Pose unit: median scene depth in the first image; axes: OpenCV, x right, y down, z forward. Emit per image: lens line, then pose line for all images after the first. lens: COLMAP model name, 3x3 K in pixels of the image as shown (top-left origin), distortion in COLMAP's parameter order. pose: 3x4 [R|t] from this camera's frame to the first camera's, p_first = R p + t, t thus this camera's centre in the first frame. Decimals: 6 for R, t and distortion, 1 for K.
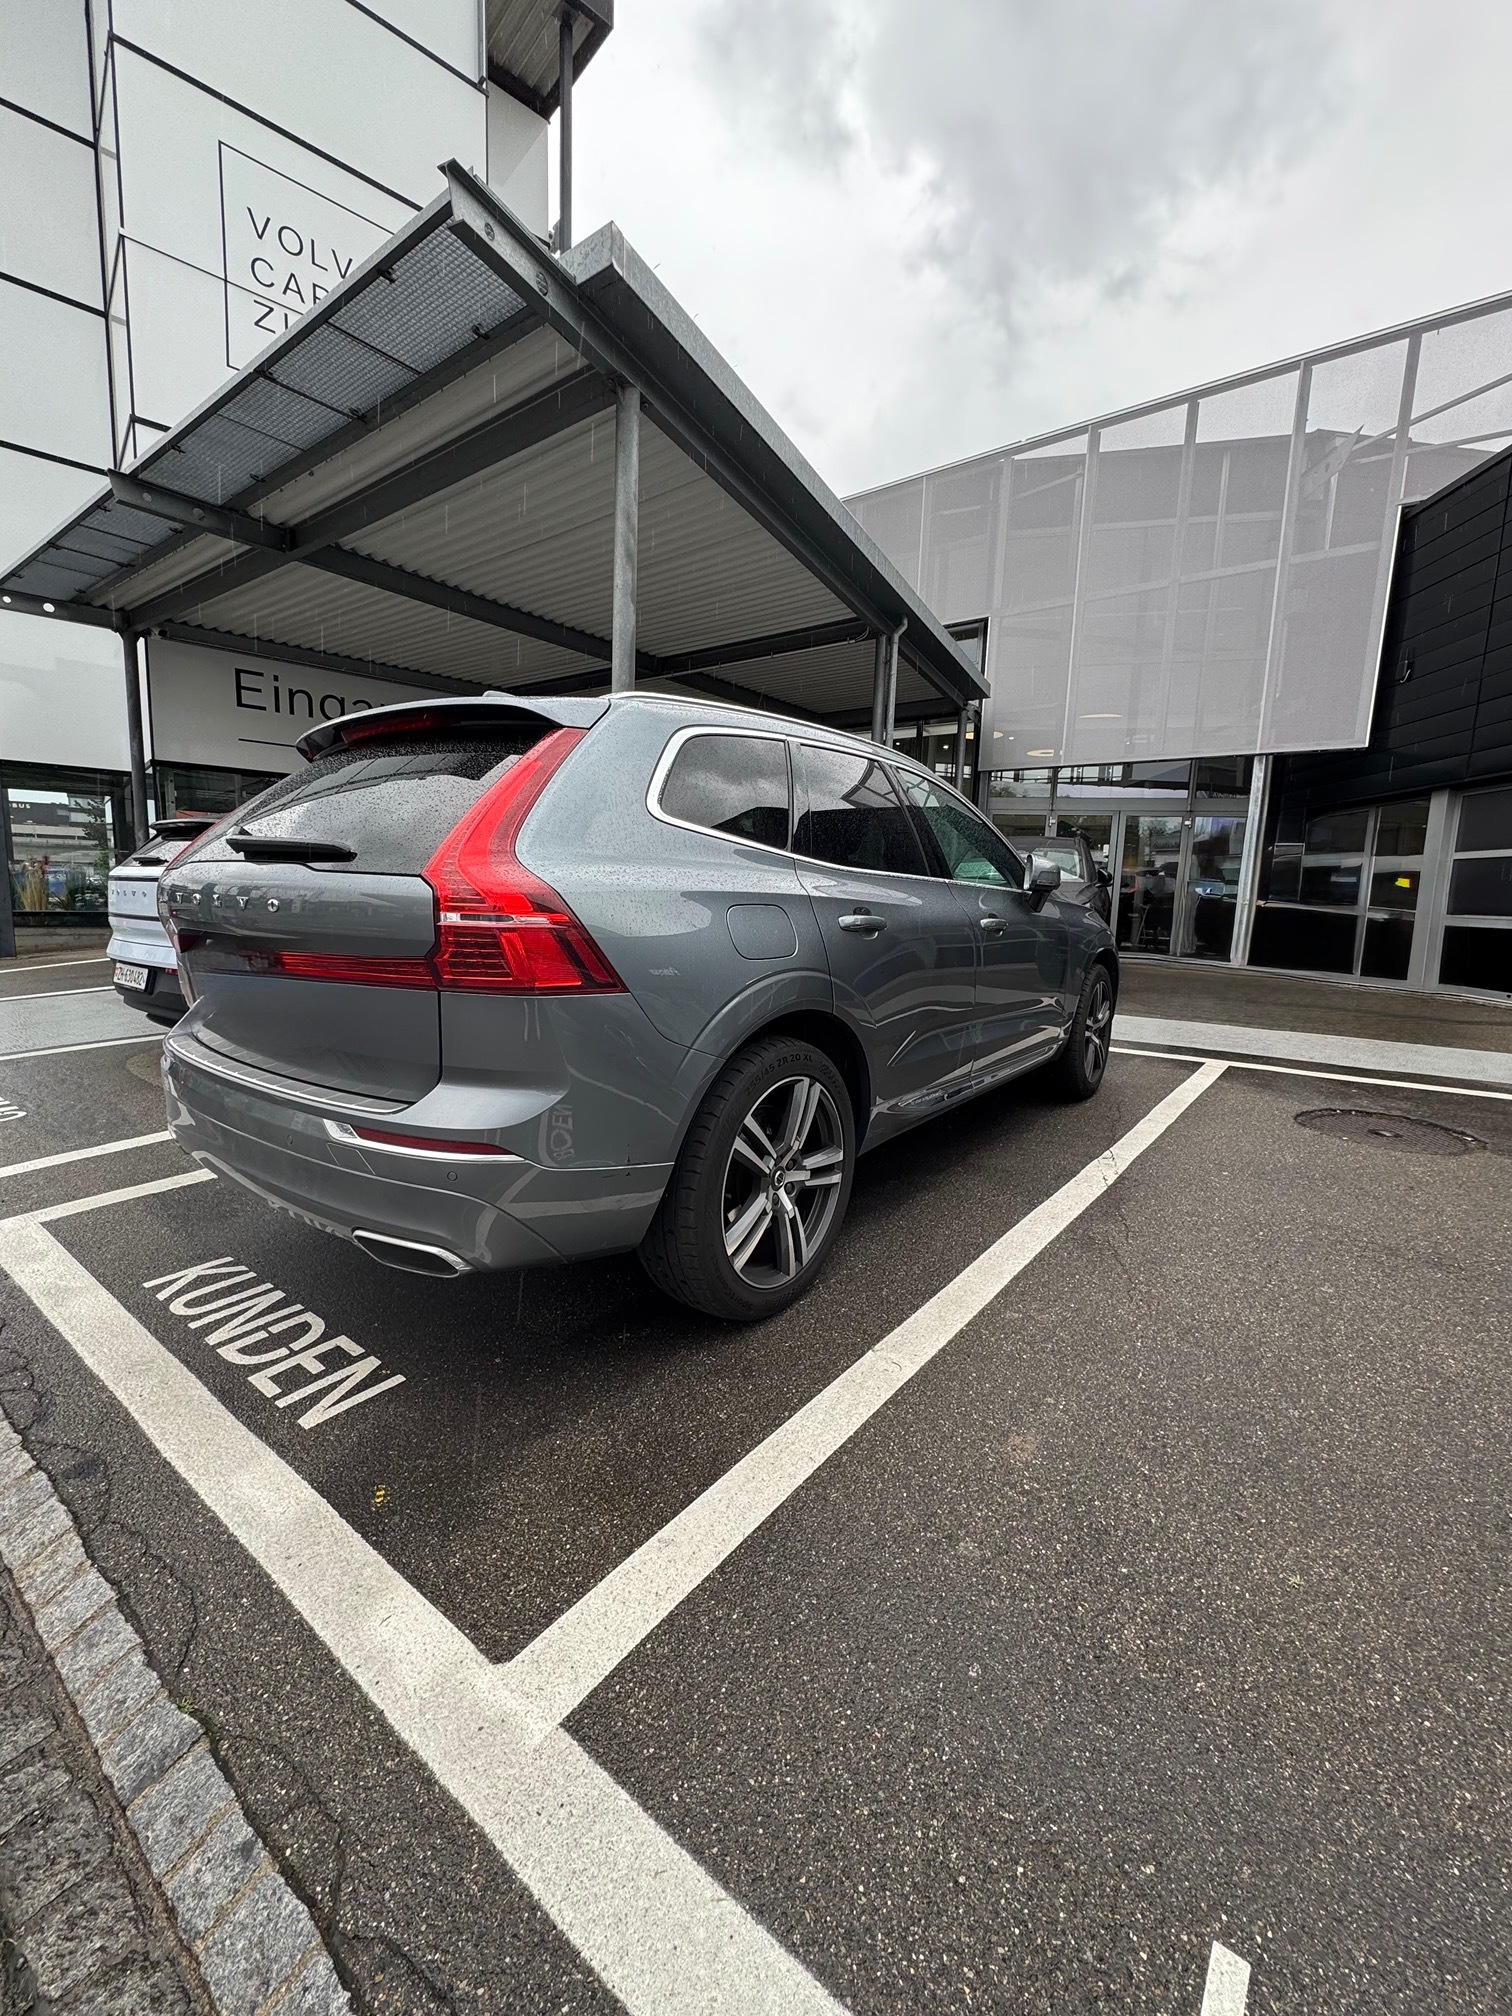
lens RADIAL K [[825.3, 0, 759.4], [0, 825.3, 1002.7], [0, 0, 1]] dist [0.001638, -0.000108]
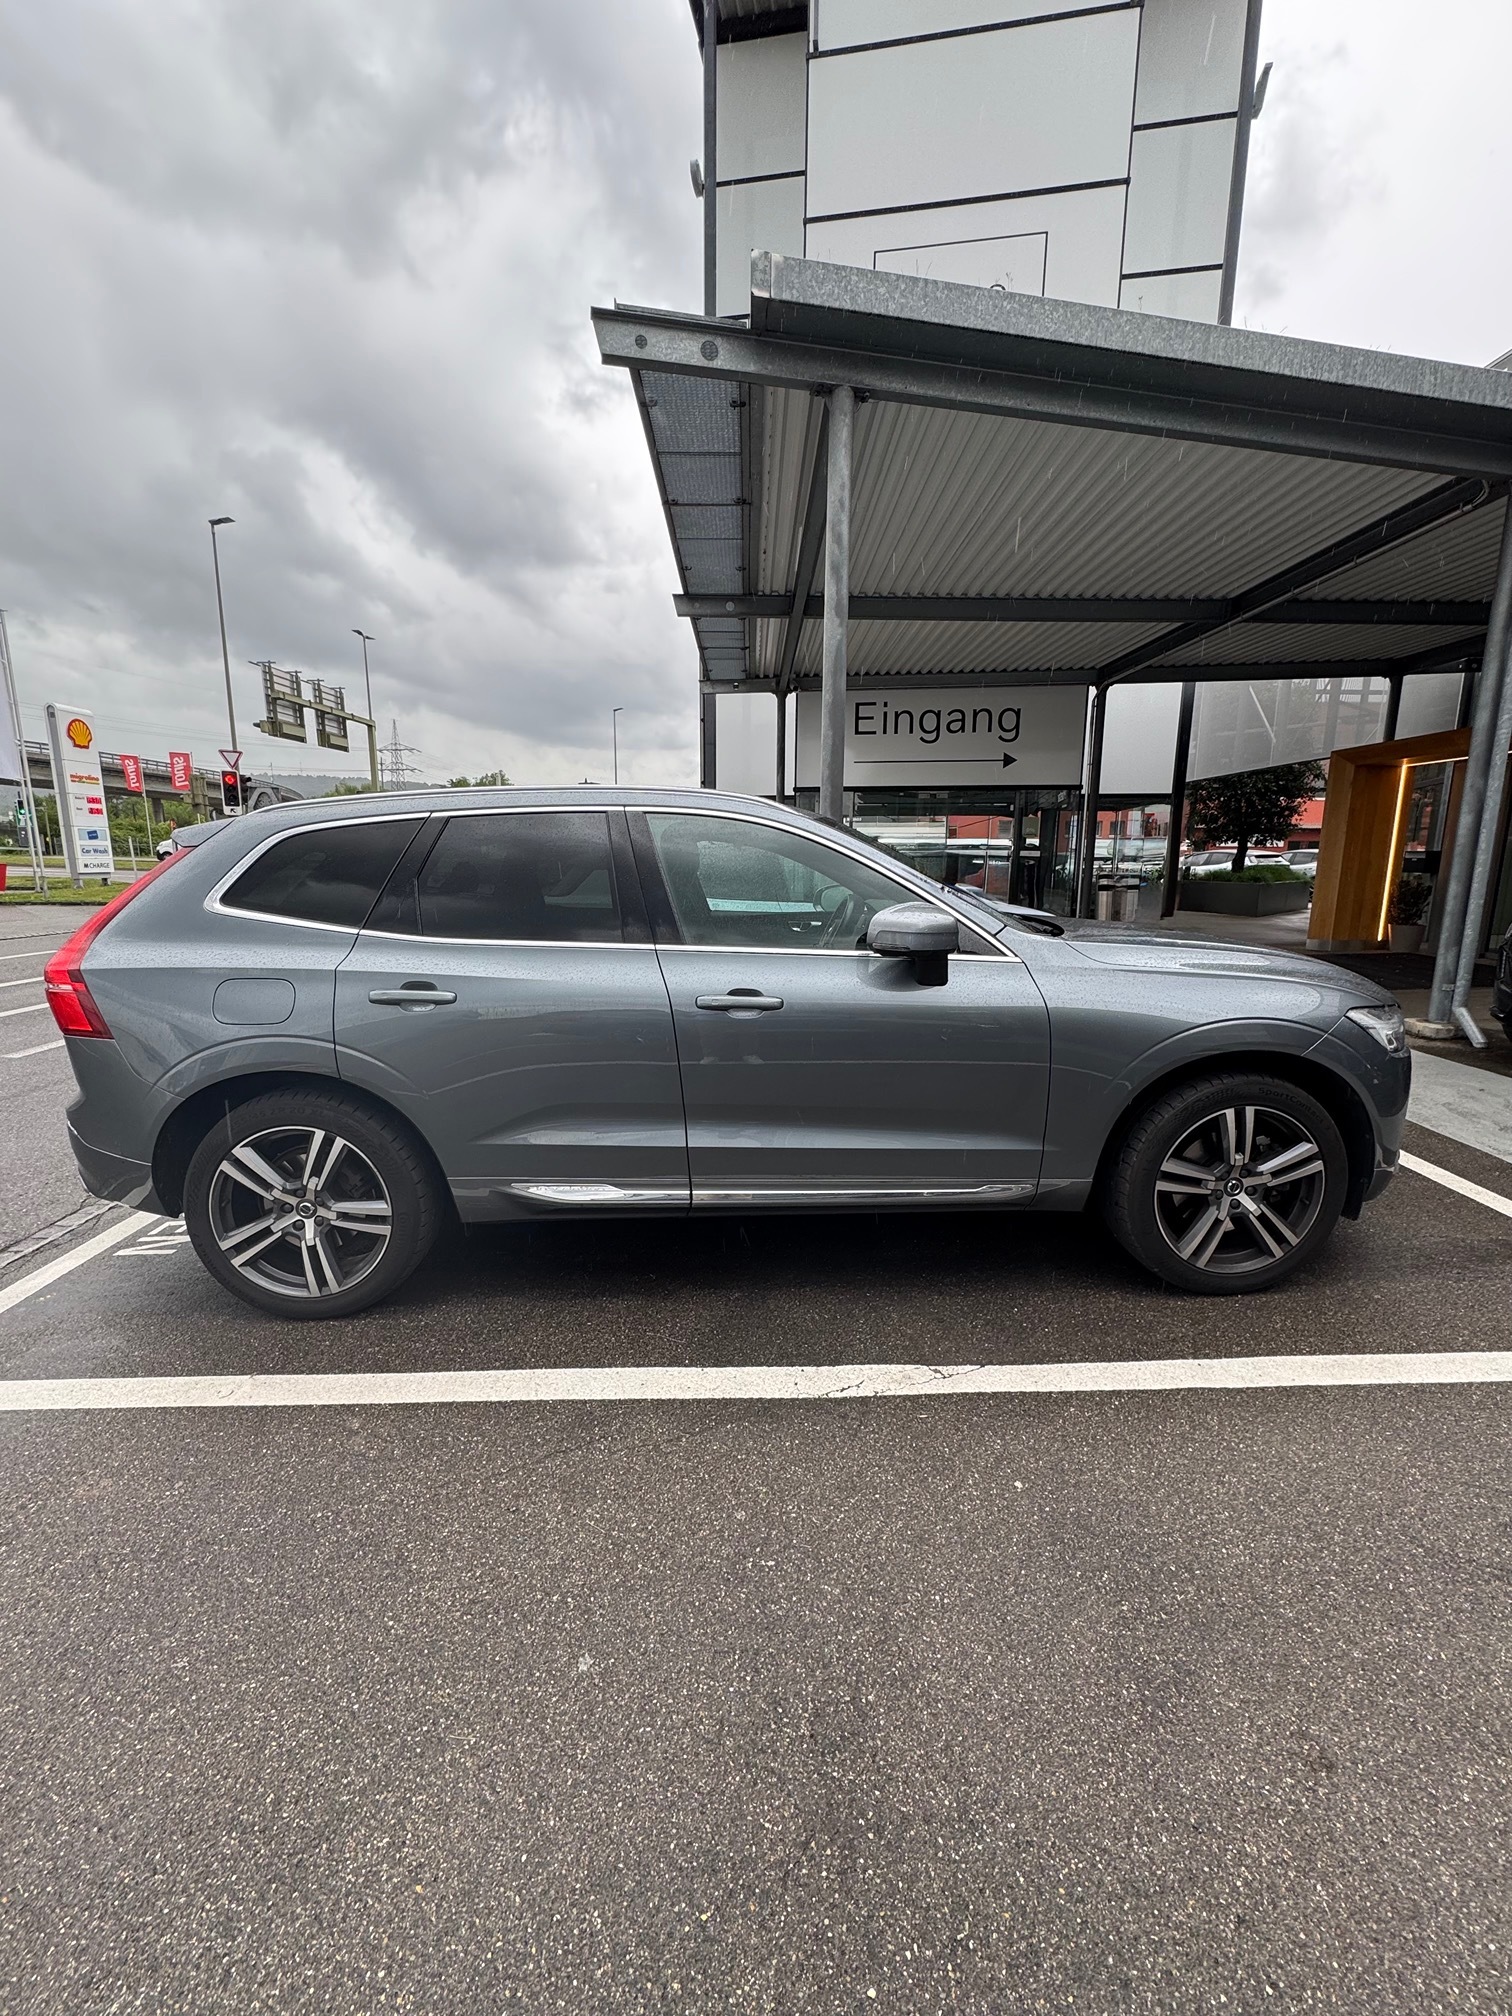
lens RADIAL K [[825.3, 0, 756.9], [0, 825.3, 995.6], [0, 0, 1]] dist [0.001638, -0.000108]
pose [[0.619243, 0.104524, -0.778211, 1.145630], [-0.090048, 0.994015, 0.061856, -0.189967], [0.780019, 0.031773, 0.624949, 0.675658]]
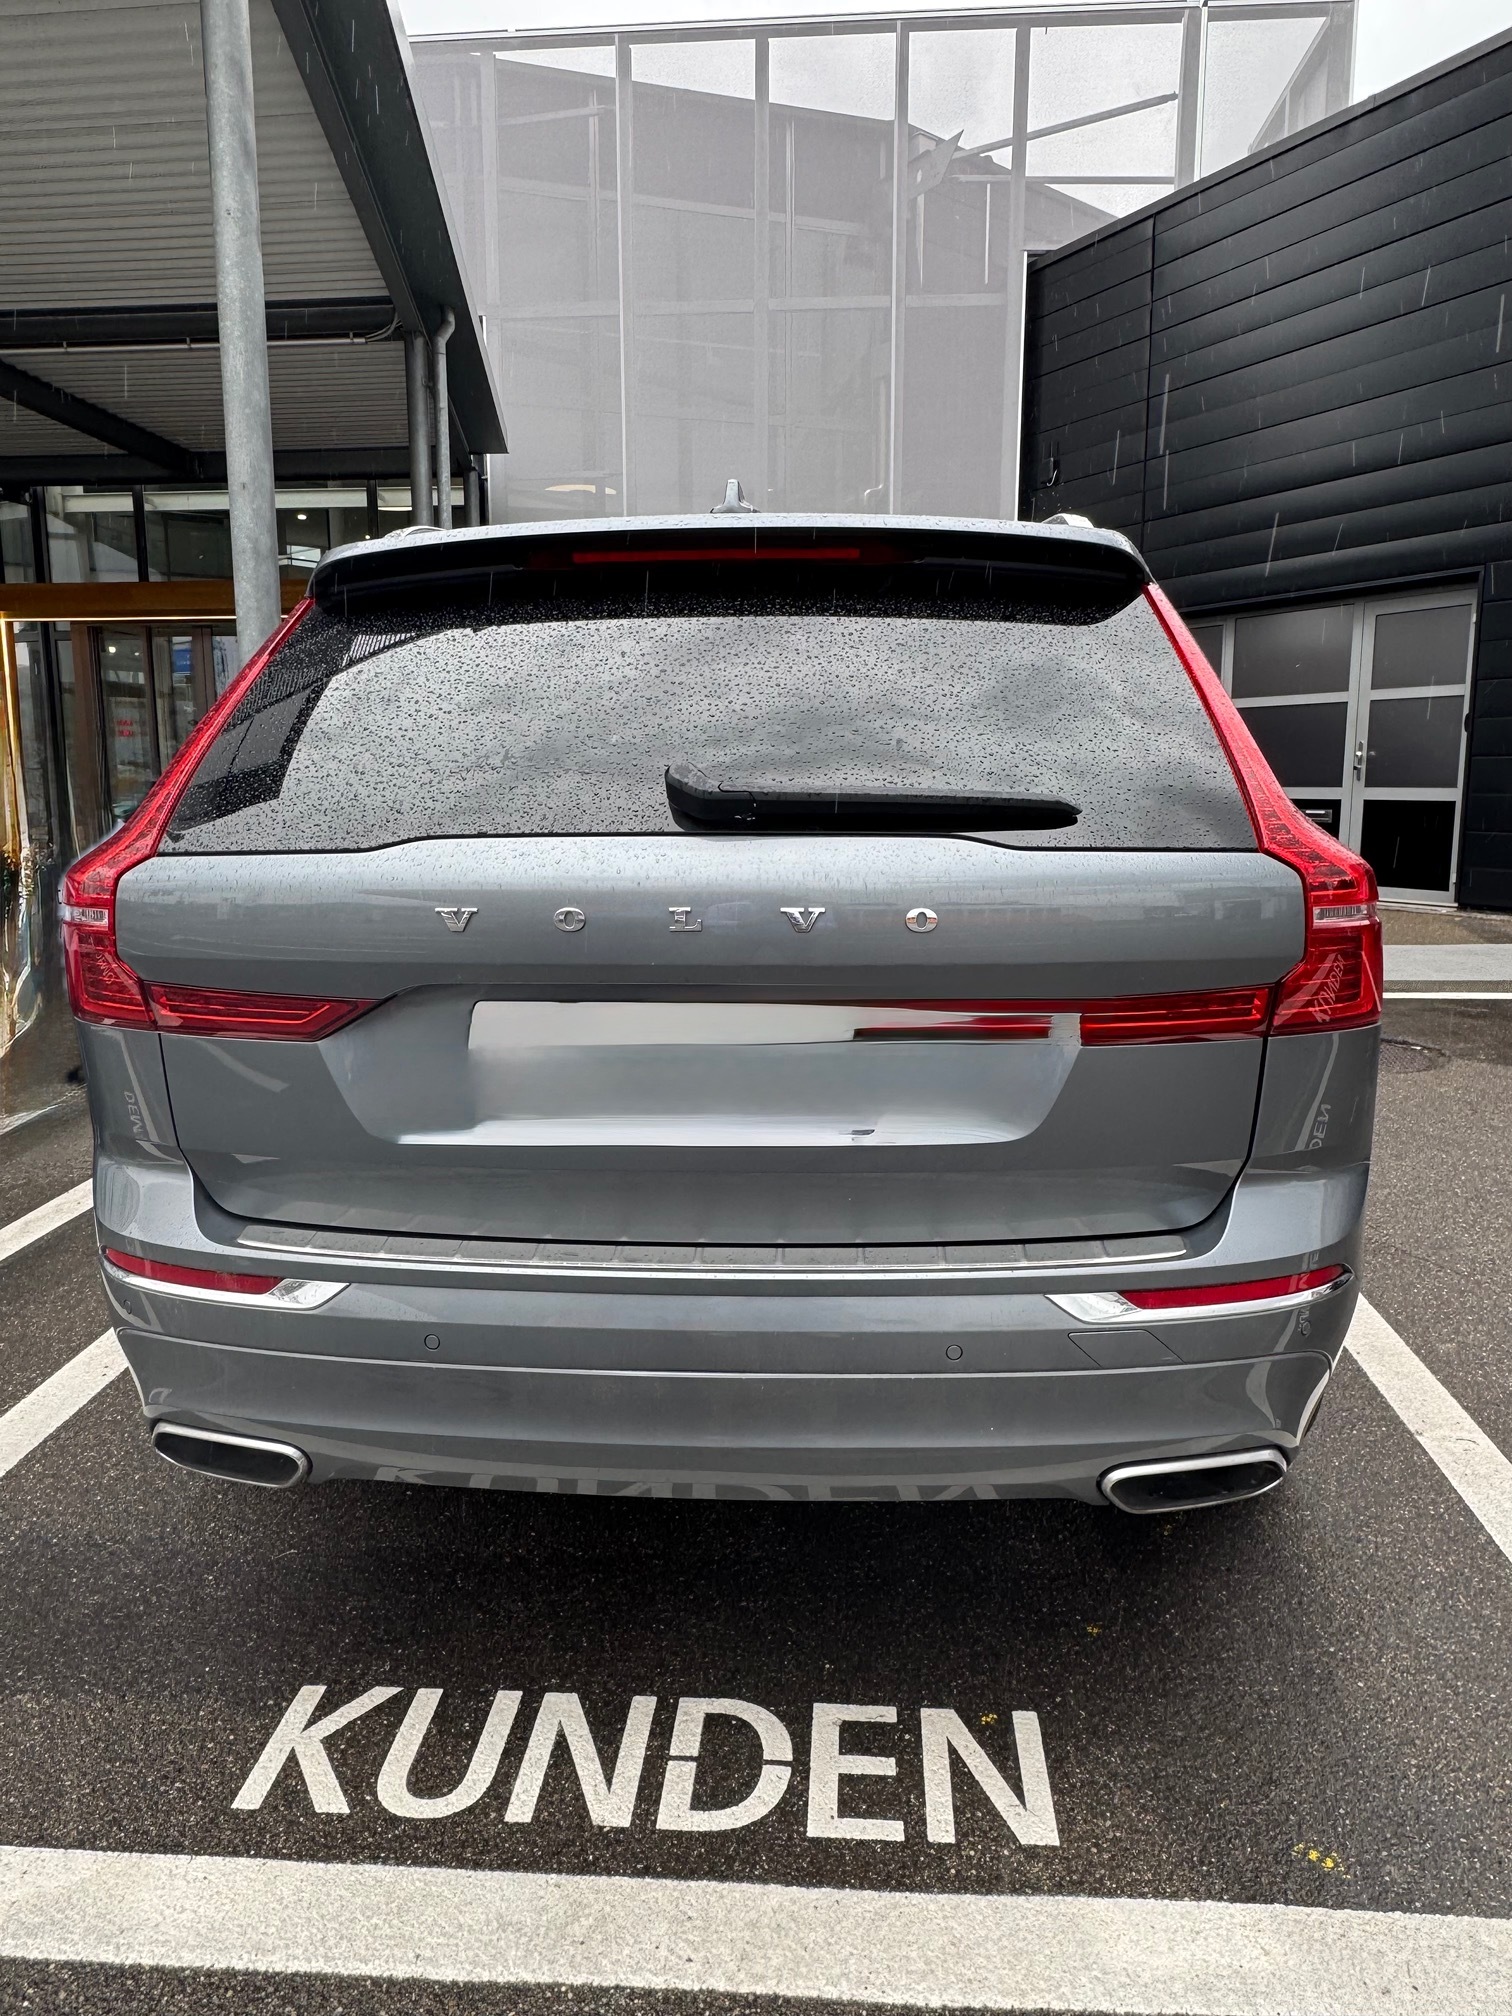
lens RADIAL K [[1374.5, 0, 753.7], [0, 1374.5, 1002.9], [0, 0, 1]] dist [-0.006905, 0.004065]
pose [[0.834789, -0.127144, 0.535688, -0.814033], [0.105328, 0.991879, 0.071283, -0.098331], [-0.540401, -0.003083, 0.841402, 0.233385]]
